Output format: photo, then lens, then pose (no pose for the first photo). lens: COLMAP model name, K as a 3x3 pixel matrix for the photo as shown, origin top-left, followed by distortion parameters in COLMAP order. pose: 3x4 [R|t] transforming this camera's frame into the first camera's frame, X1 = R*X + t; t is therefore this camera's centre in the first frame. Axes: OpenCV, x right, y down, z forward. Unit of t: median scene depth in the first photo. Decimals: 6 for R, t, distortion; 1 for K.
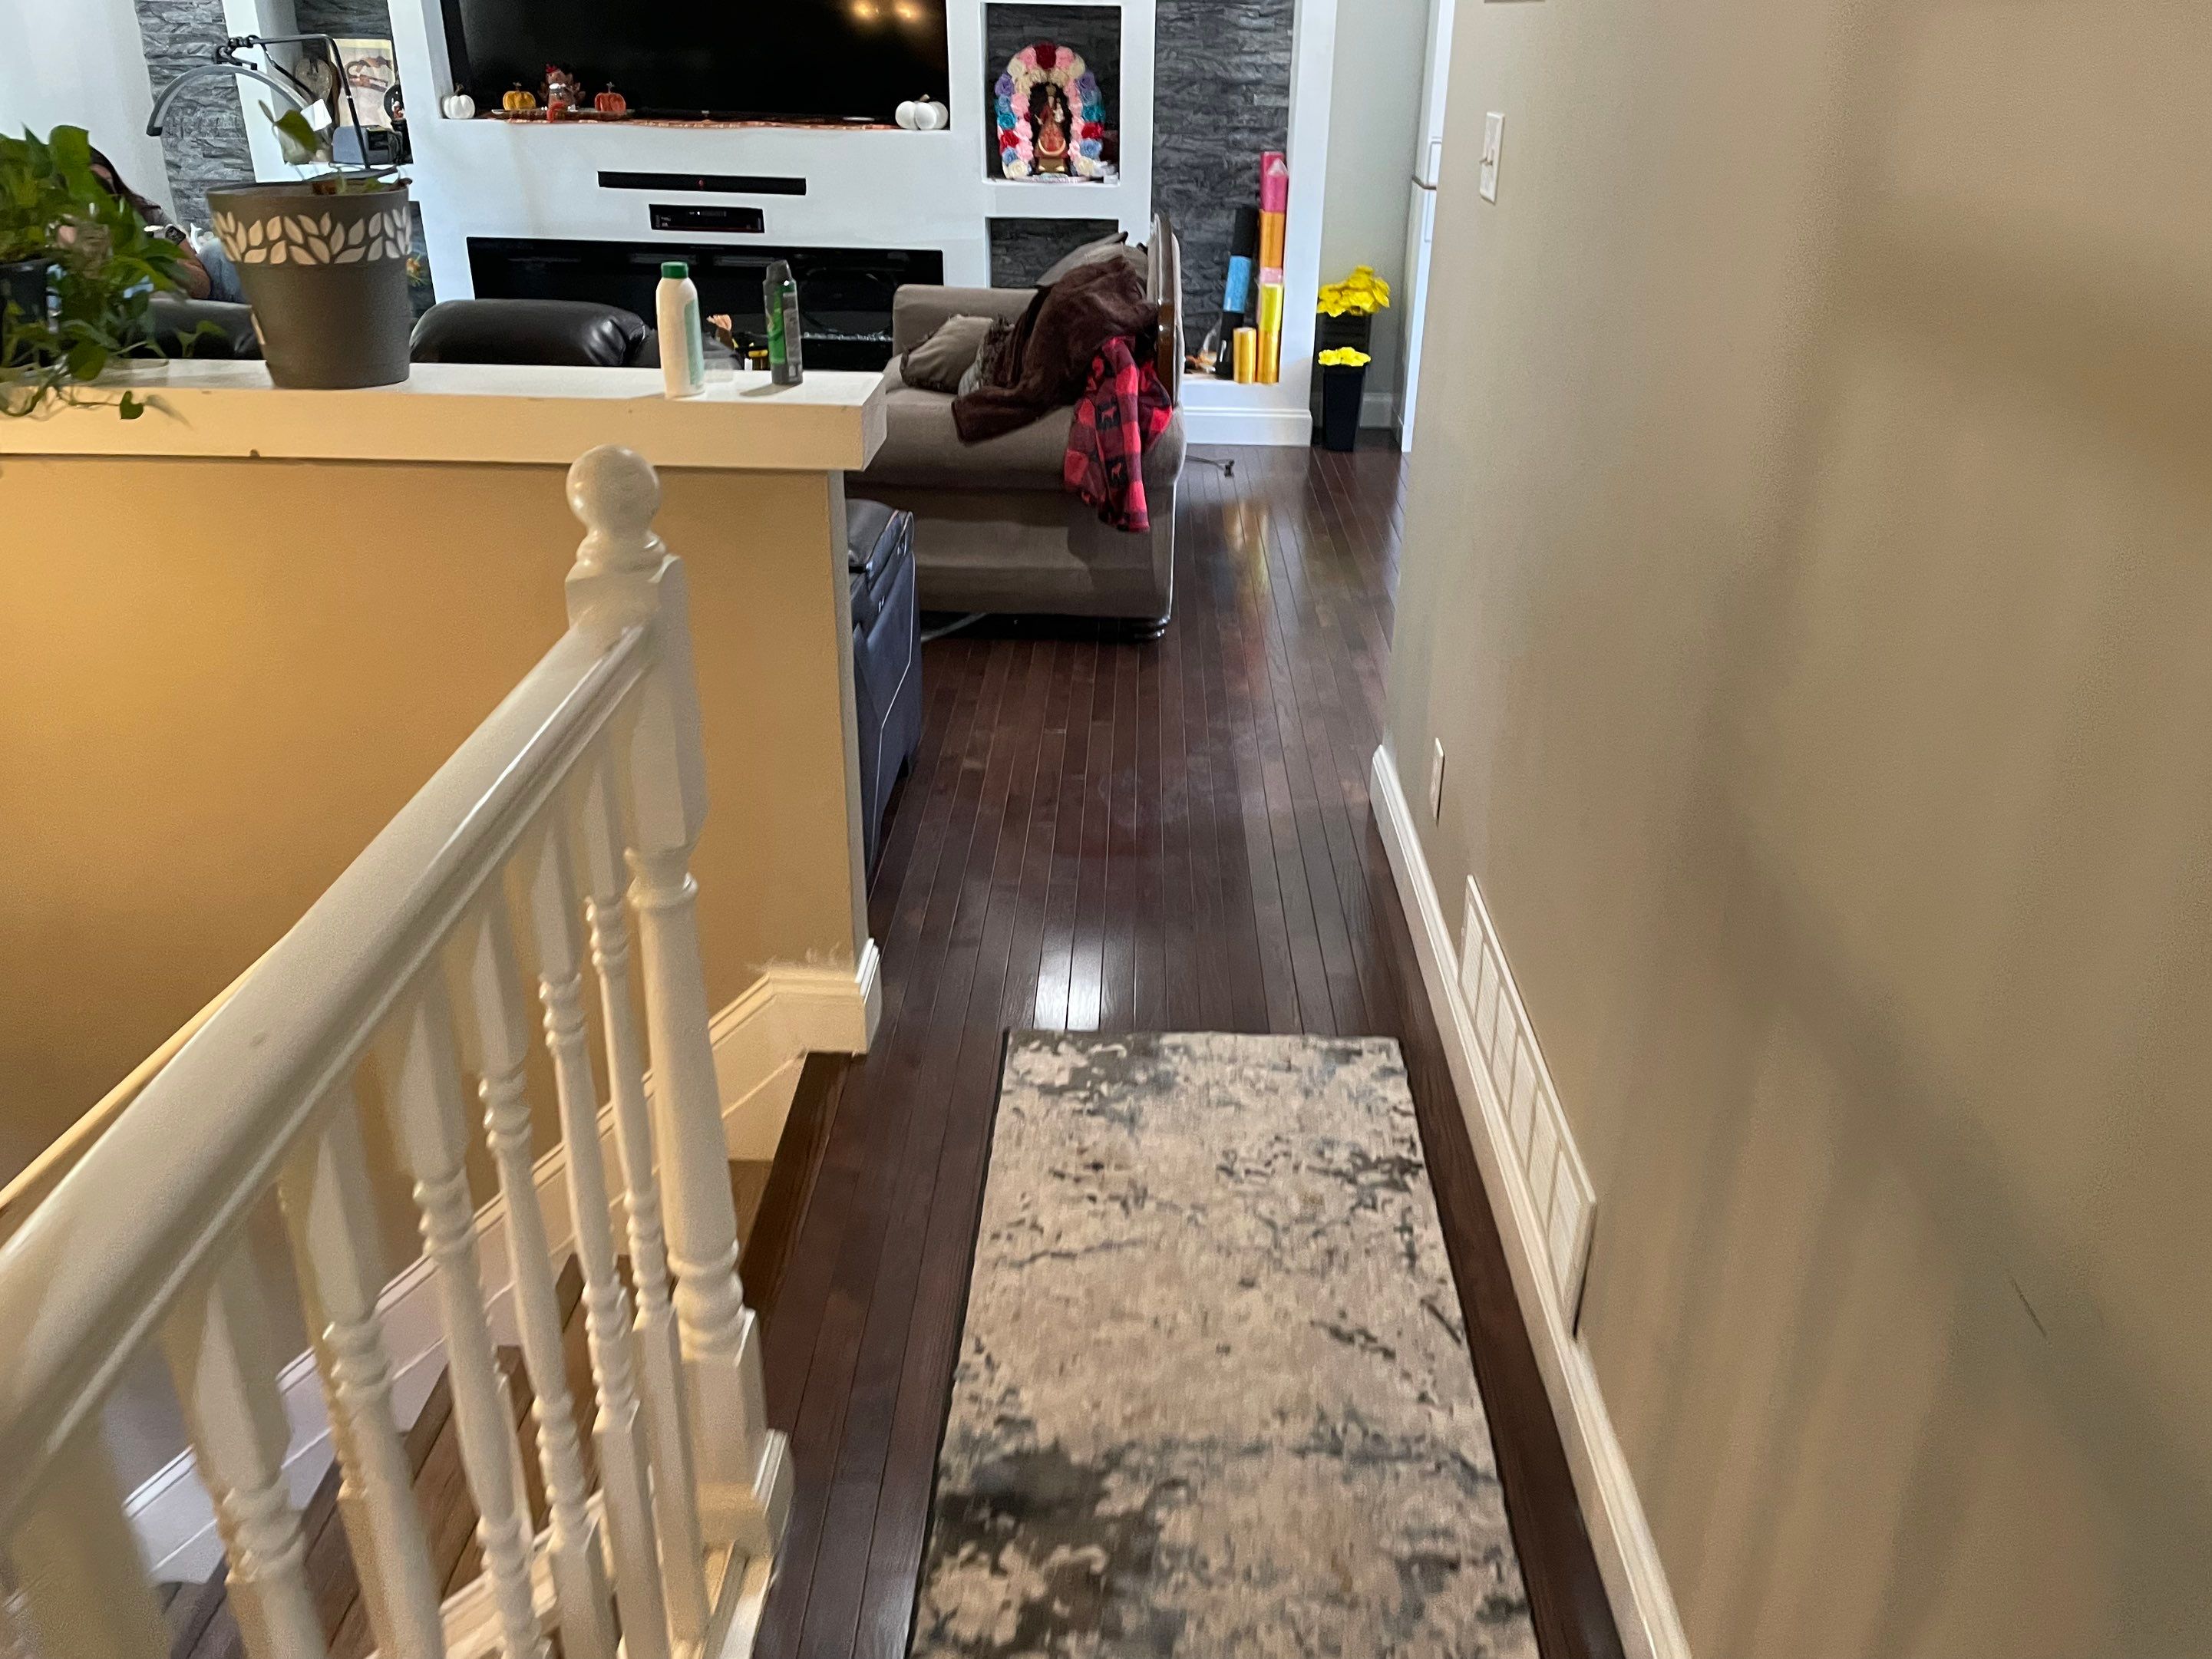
lens RADIAL K [[1656.7, 0, 1115.3], [0, 1656.7, 835.8], [0, 0, 1]] dist [0.088363, -0.112837]
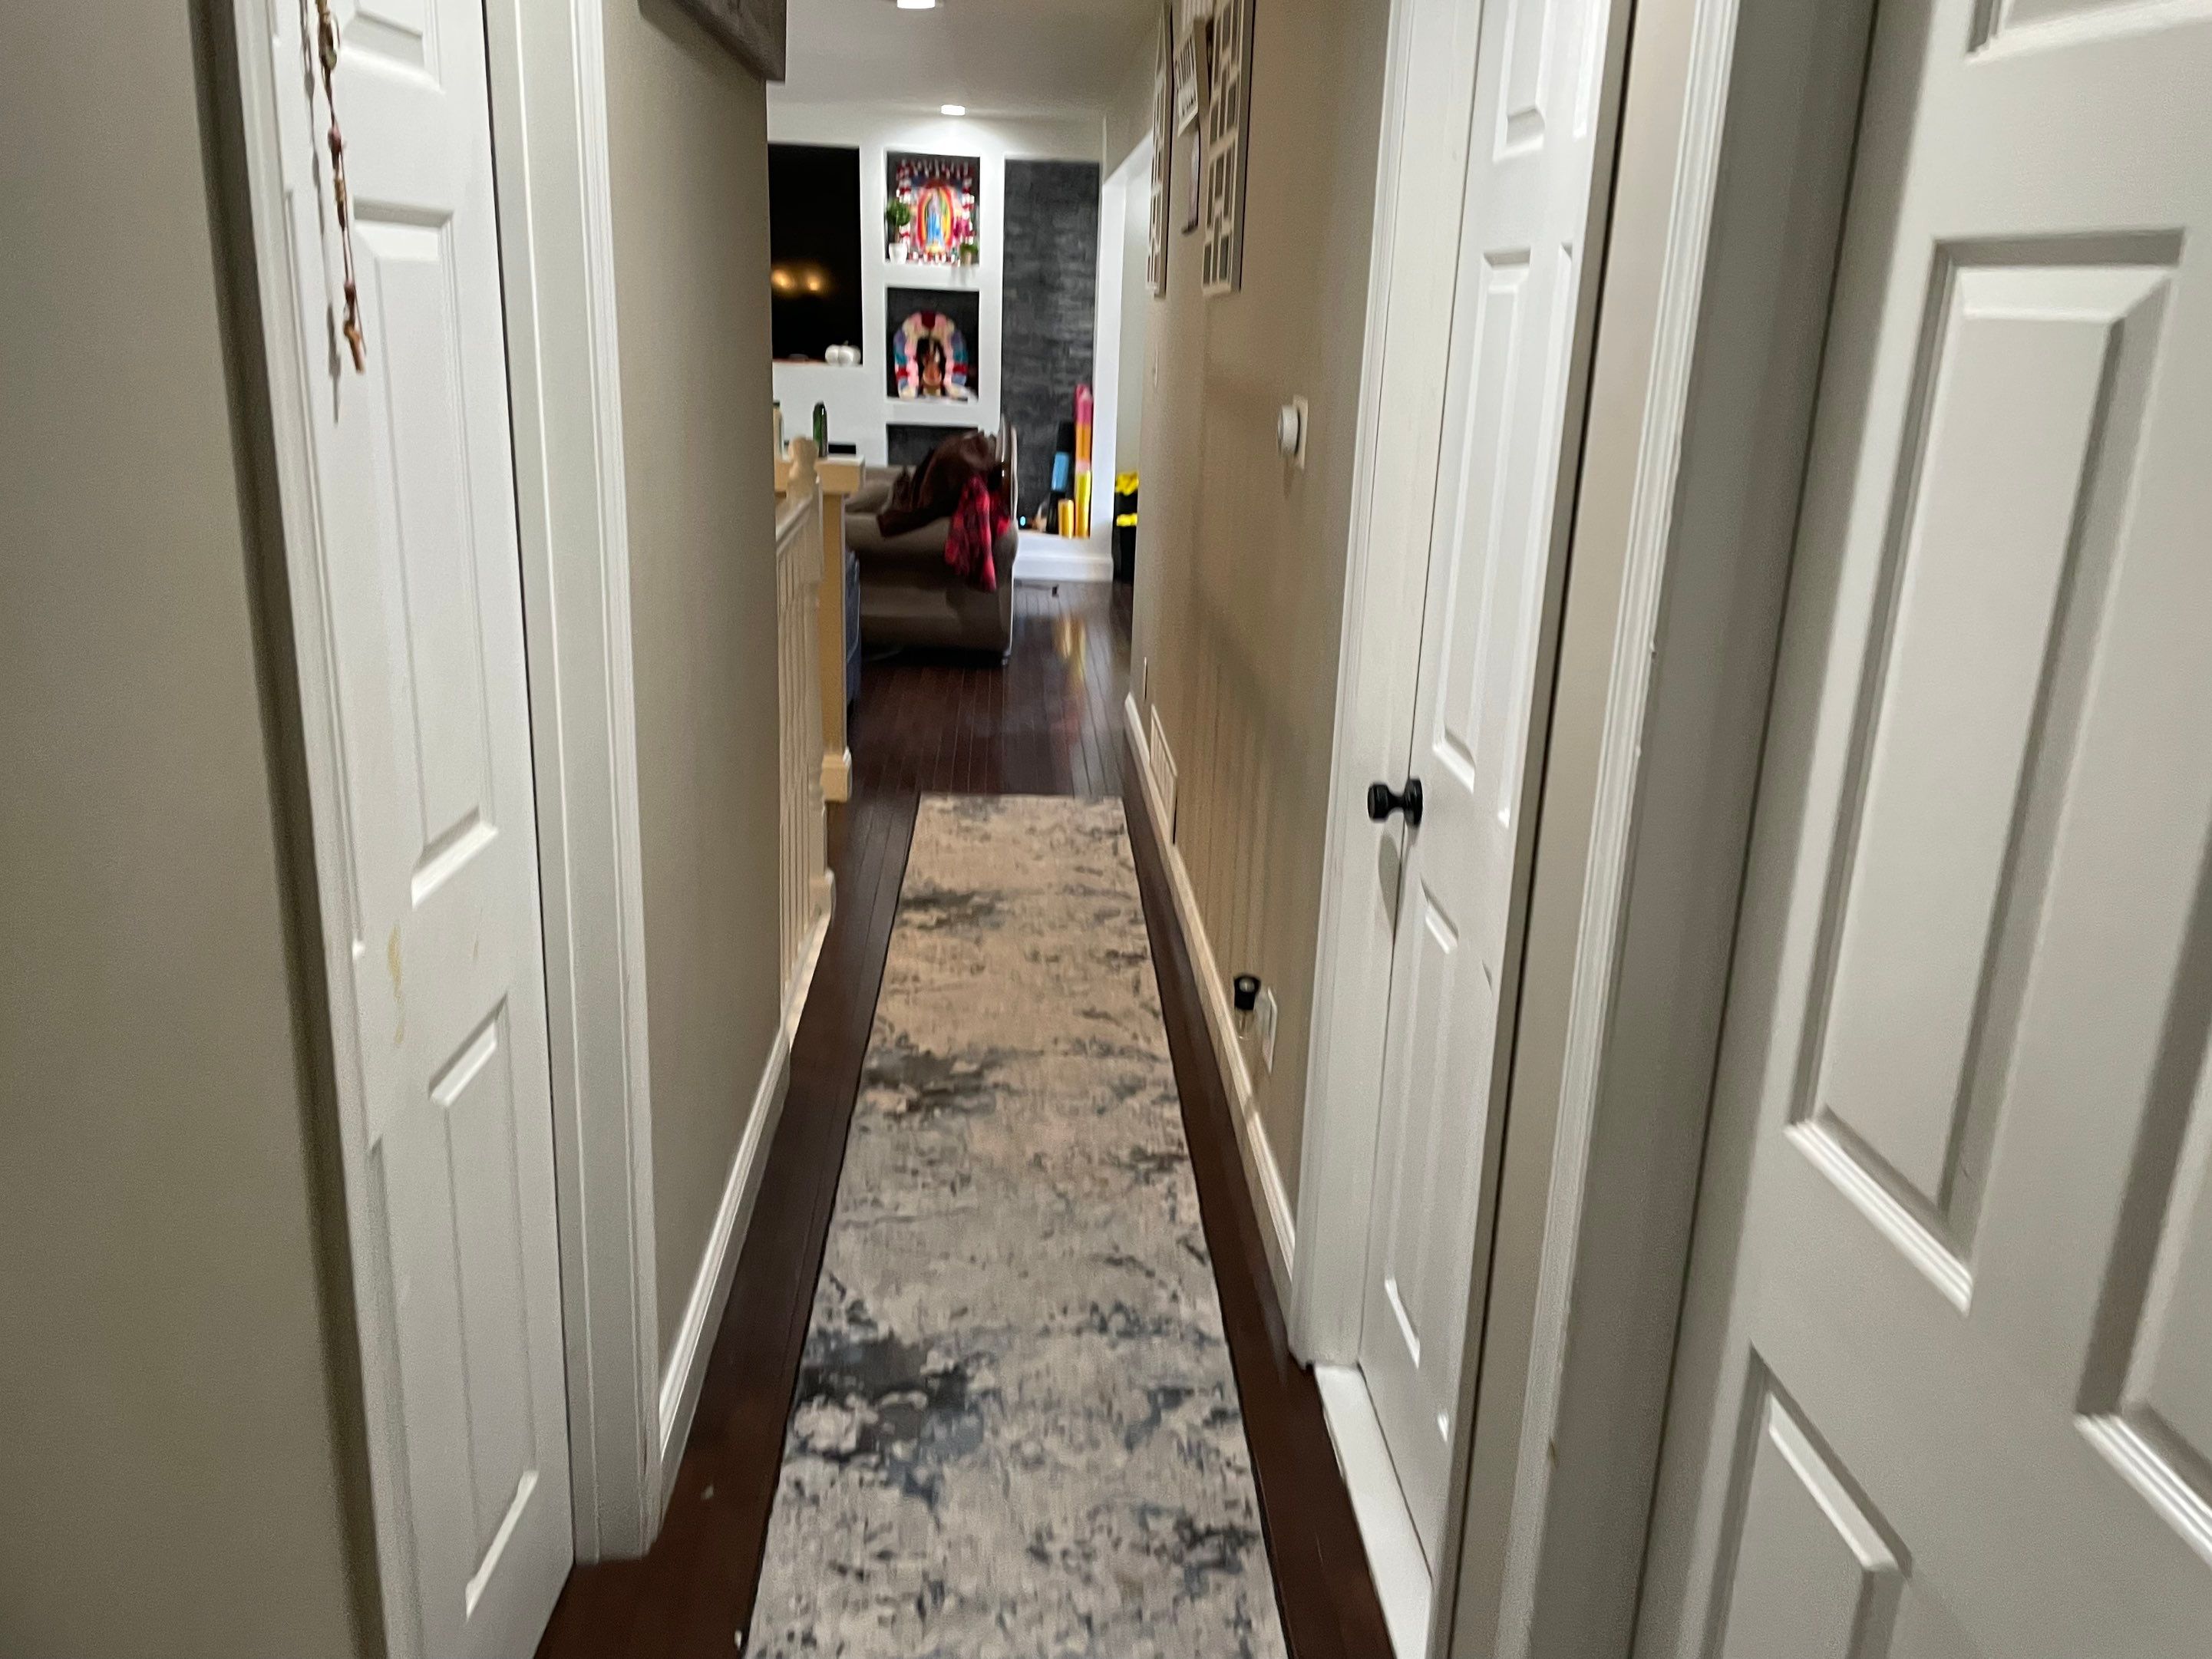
lens RADIAL K [[1656.7, 0, 1129.6], [0, 1656.7, 796.2], [0, 0, 1]] dist [0.088363, -0.112837]
pose [[0.995749, 0.000044, 0.092113, -0.000085], [0.014675, 0.987151, -0.159114, 0.188303], [-0.090936, 0.159789, 0.982954, -0.399199]]
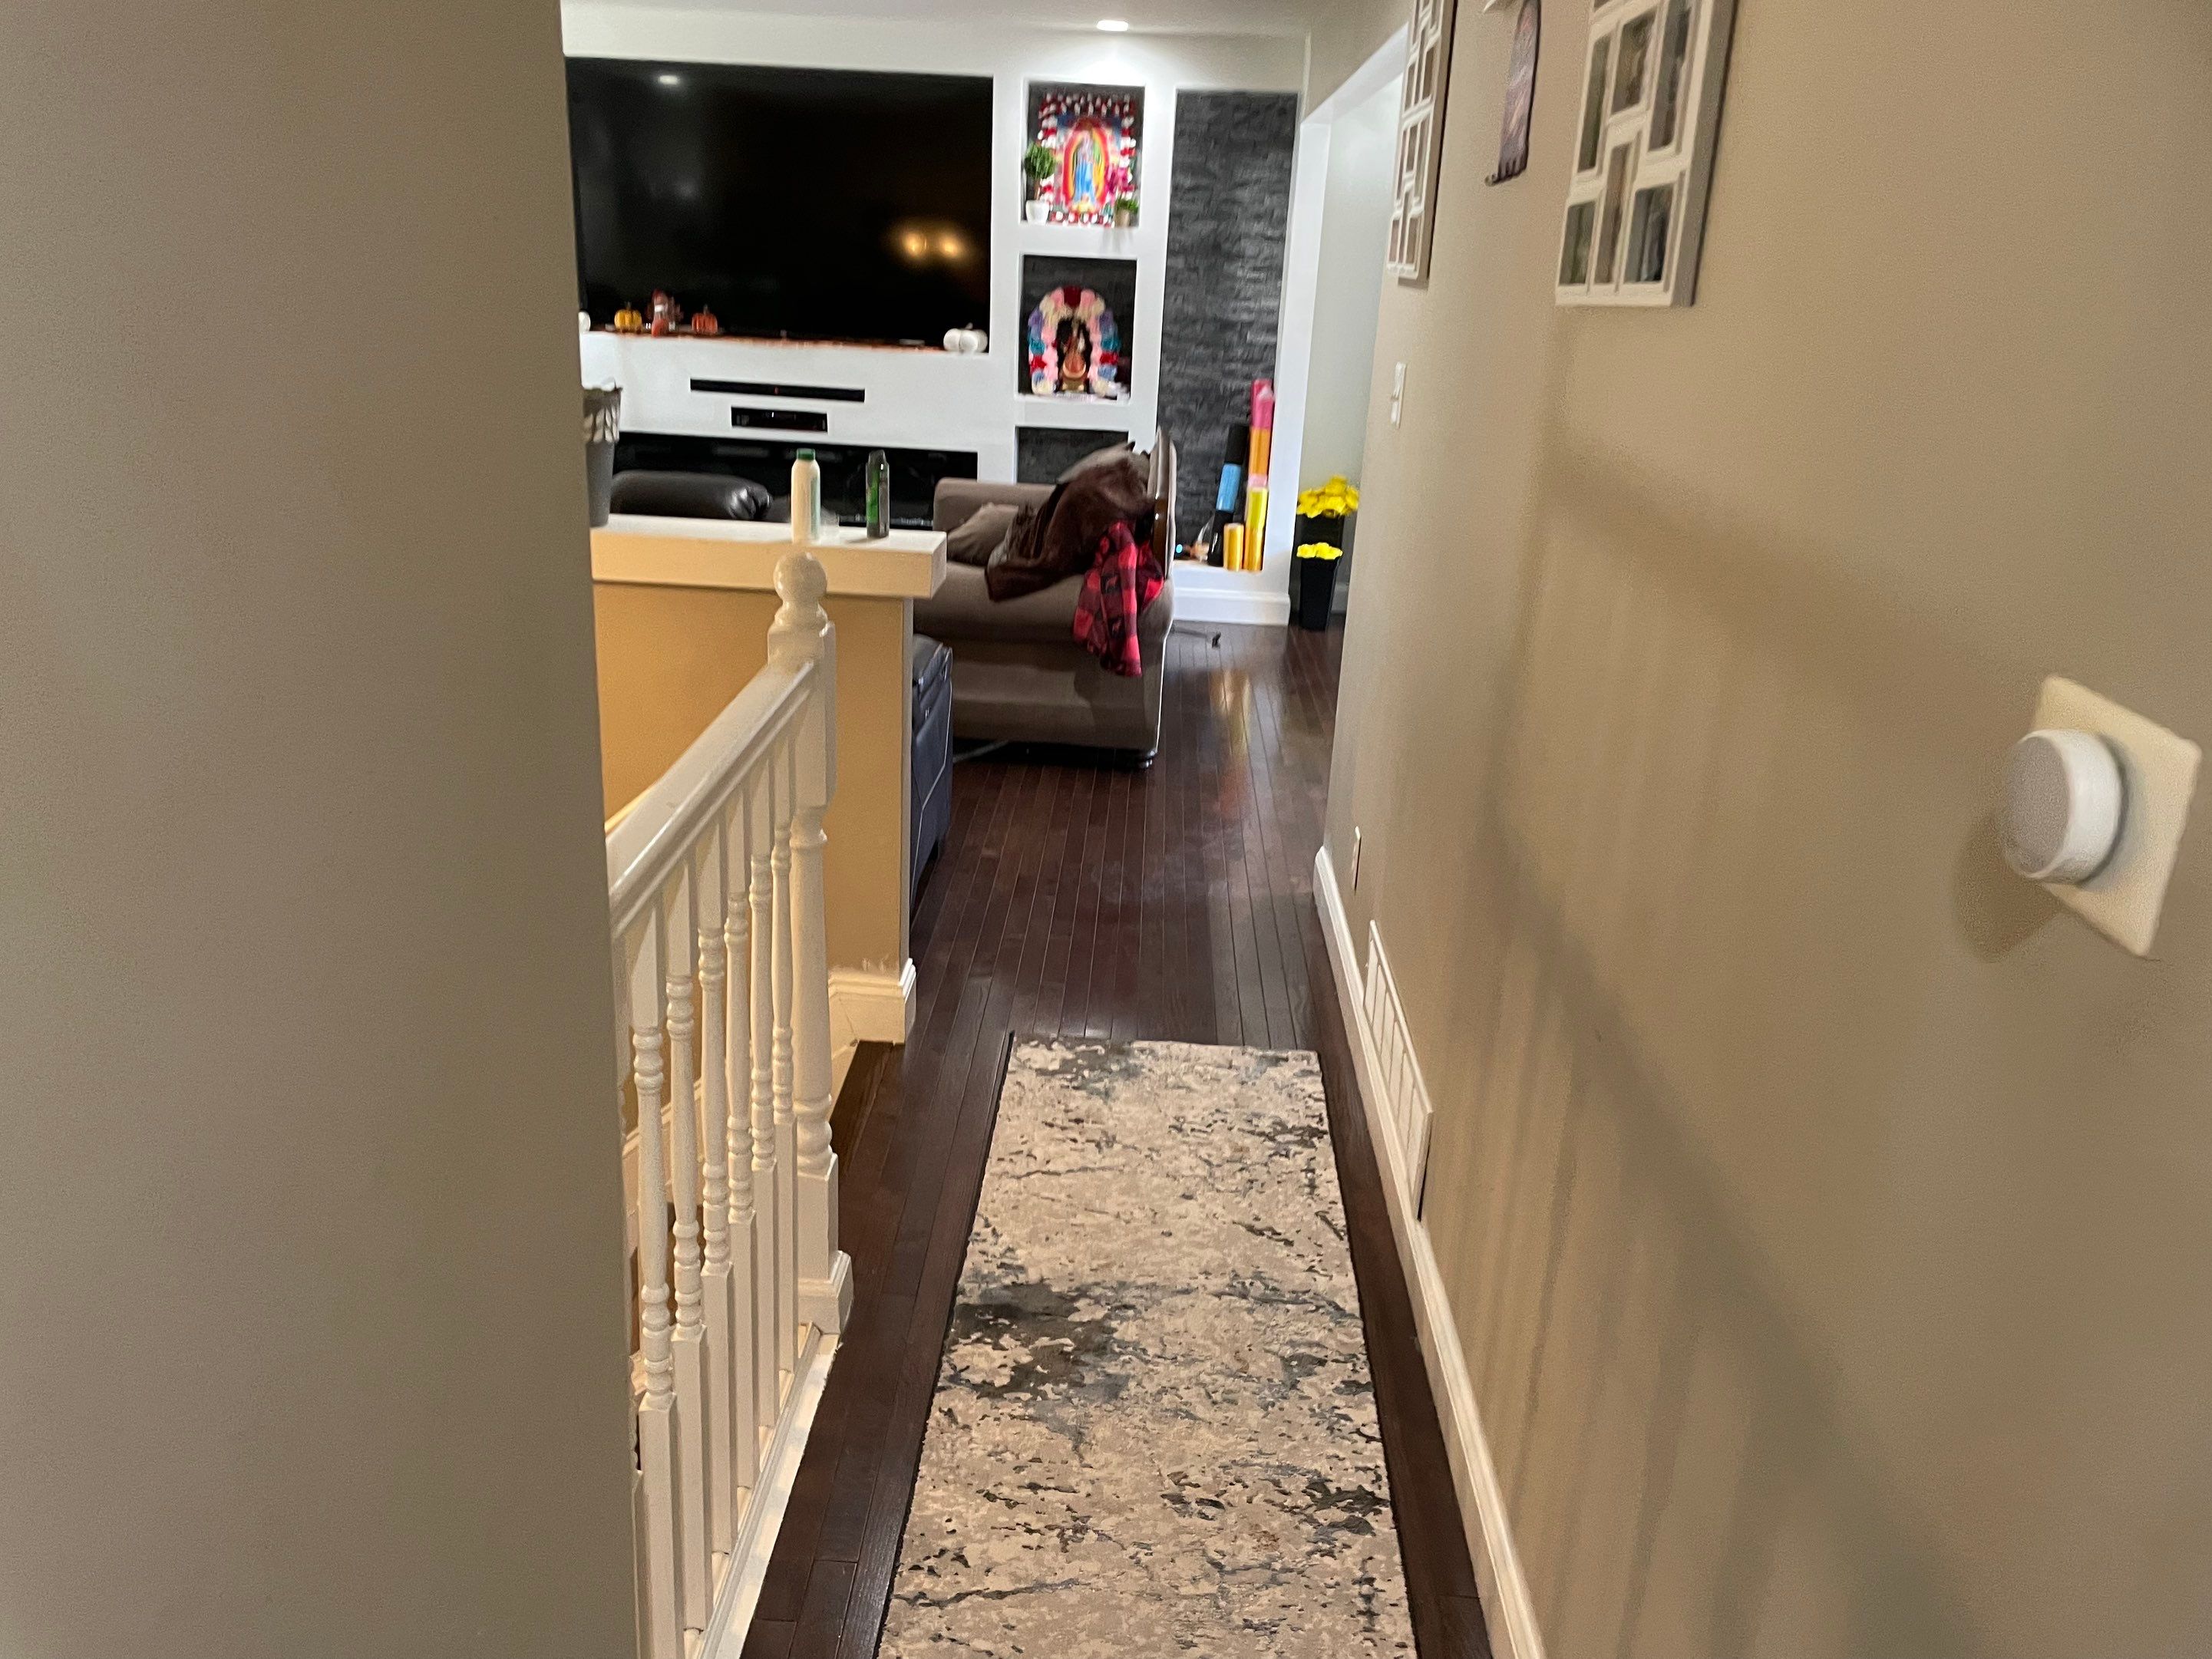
lens RADIAL K [[1656.7, 0, 1085.5], [0, 1656.7, 828.4], [0, 0, 1]] dist [0.088363, -0.112837]
pose [[0.999142, 0.037023, -0.018589, 0.003959], [-0.038959, 0.992280, -0.117741, 0.047794], [0.014086, 0.118364, 0.992870, -0.129082]]
